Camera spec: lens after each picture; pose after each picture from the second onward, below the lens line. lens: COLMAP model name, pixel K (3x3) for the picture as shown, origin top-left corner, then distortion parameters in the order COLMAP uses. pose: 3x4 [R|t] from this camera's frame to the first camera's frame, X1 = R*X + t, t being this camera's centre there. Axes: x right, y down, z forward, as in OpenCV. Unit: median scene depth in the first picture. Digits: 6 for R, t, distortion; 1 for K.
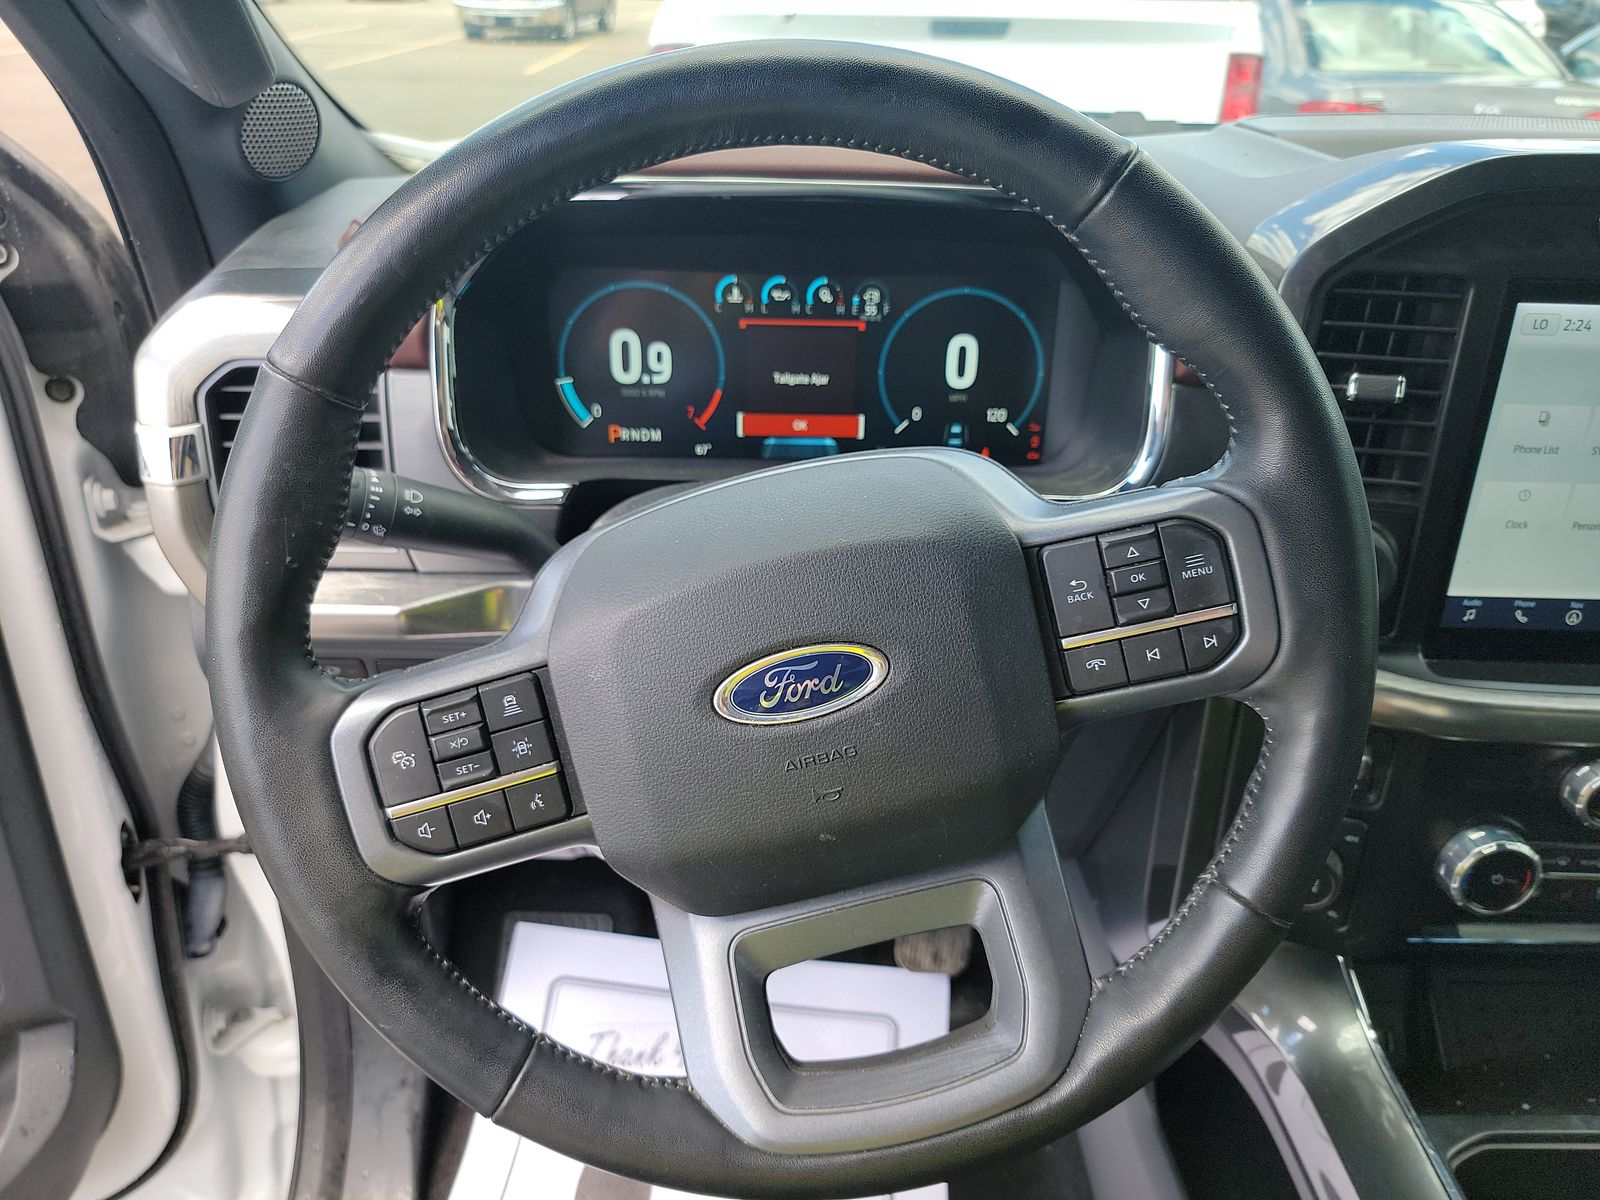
lens RADIAL K [[1143.4, 0, 800.0], [0, 1143.4, 600.0], [0, 0, 1]] dist [0.053472, -0.048895]
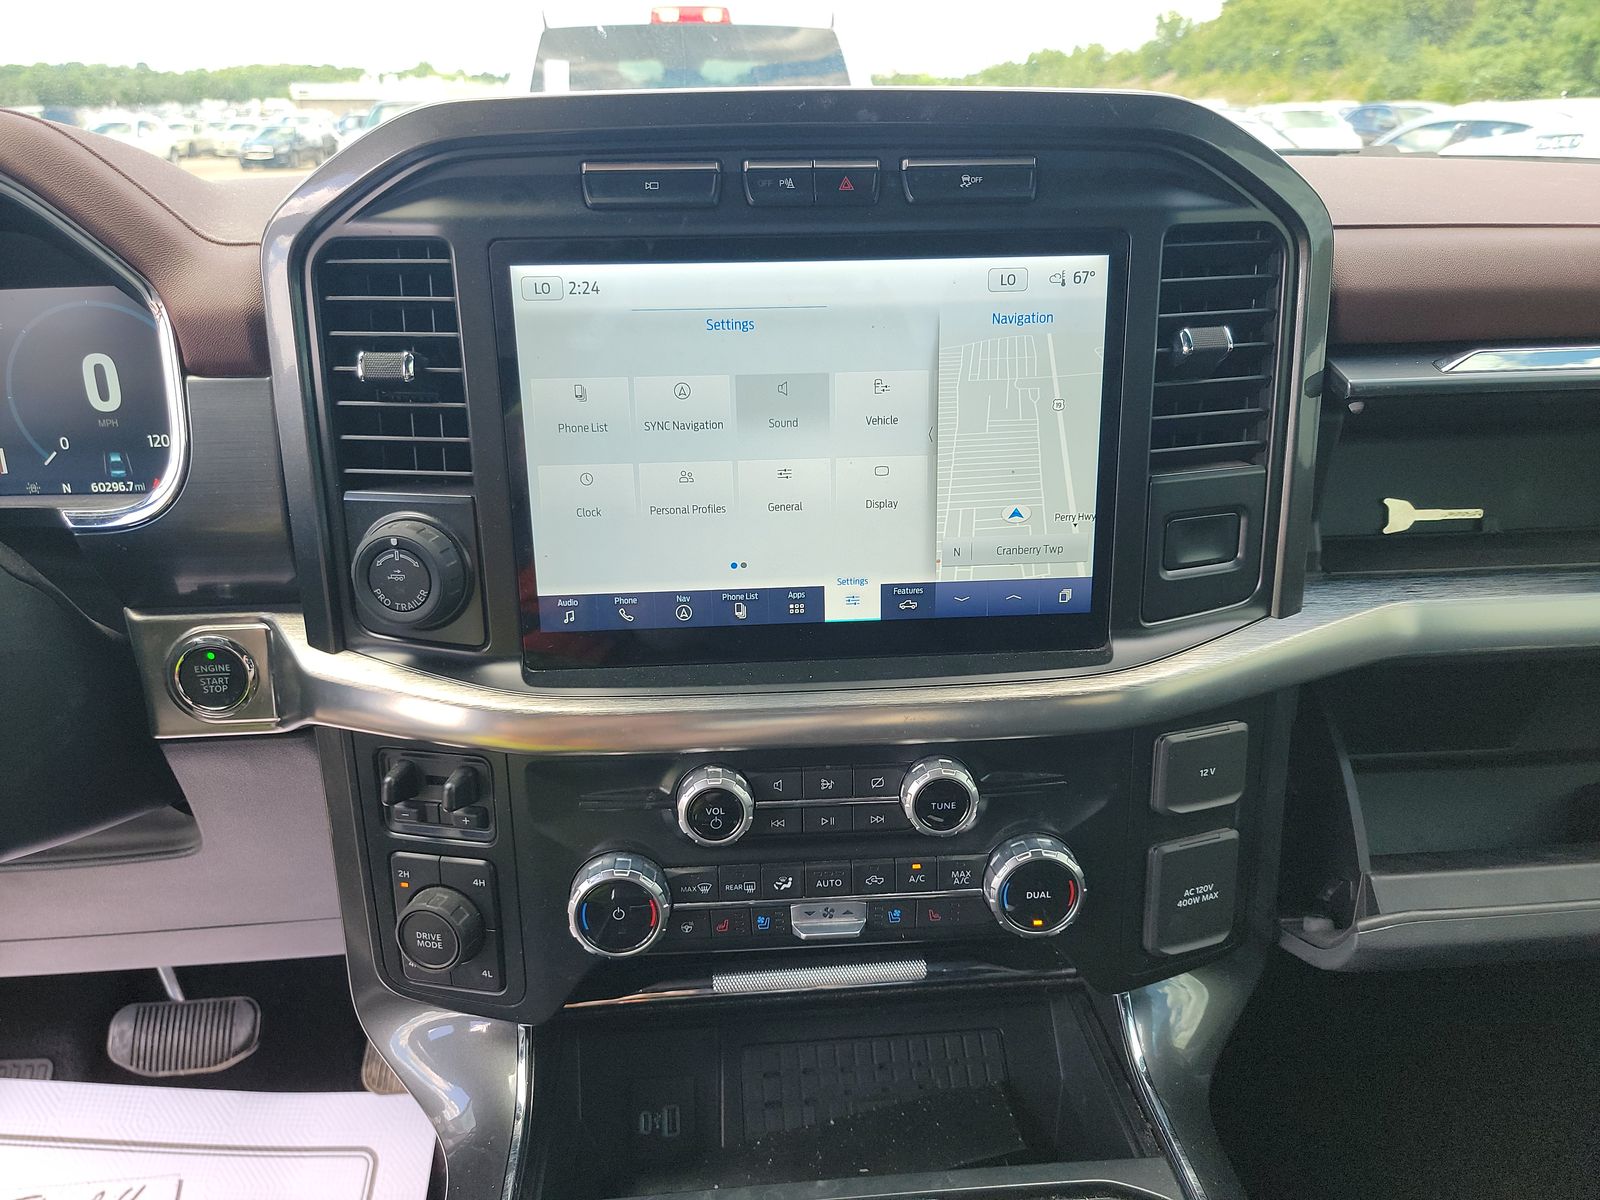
lens RADIAL K [[1143.4, 0, 800.0], [0, 1143.4, 600.0], [0, 0, 1]] dist [0.053472, -0.048895]
pose [[0.997073, -0.061345, 0.045625, 0.640044], [0.065874, 0.992236, -0.105494, 0.094528], [-0.038800, 0.108191, 0.993373, 0.093778]]
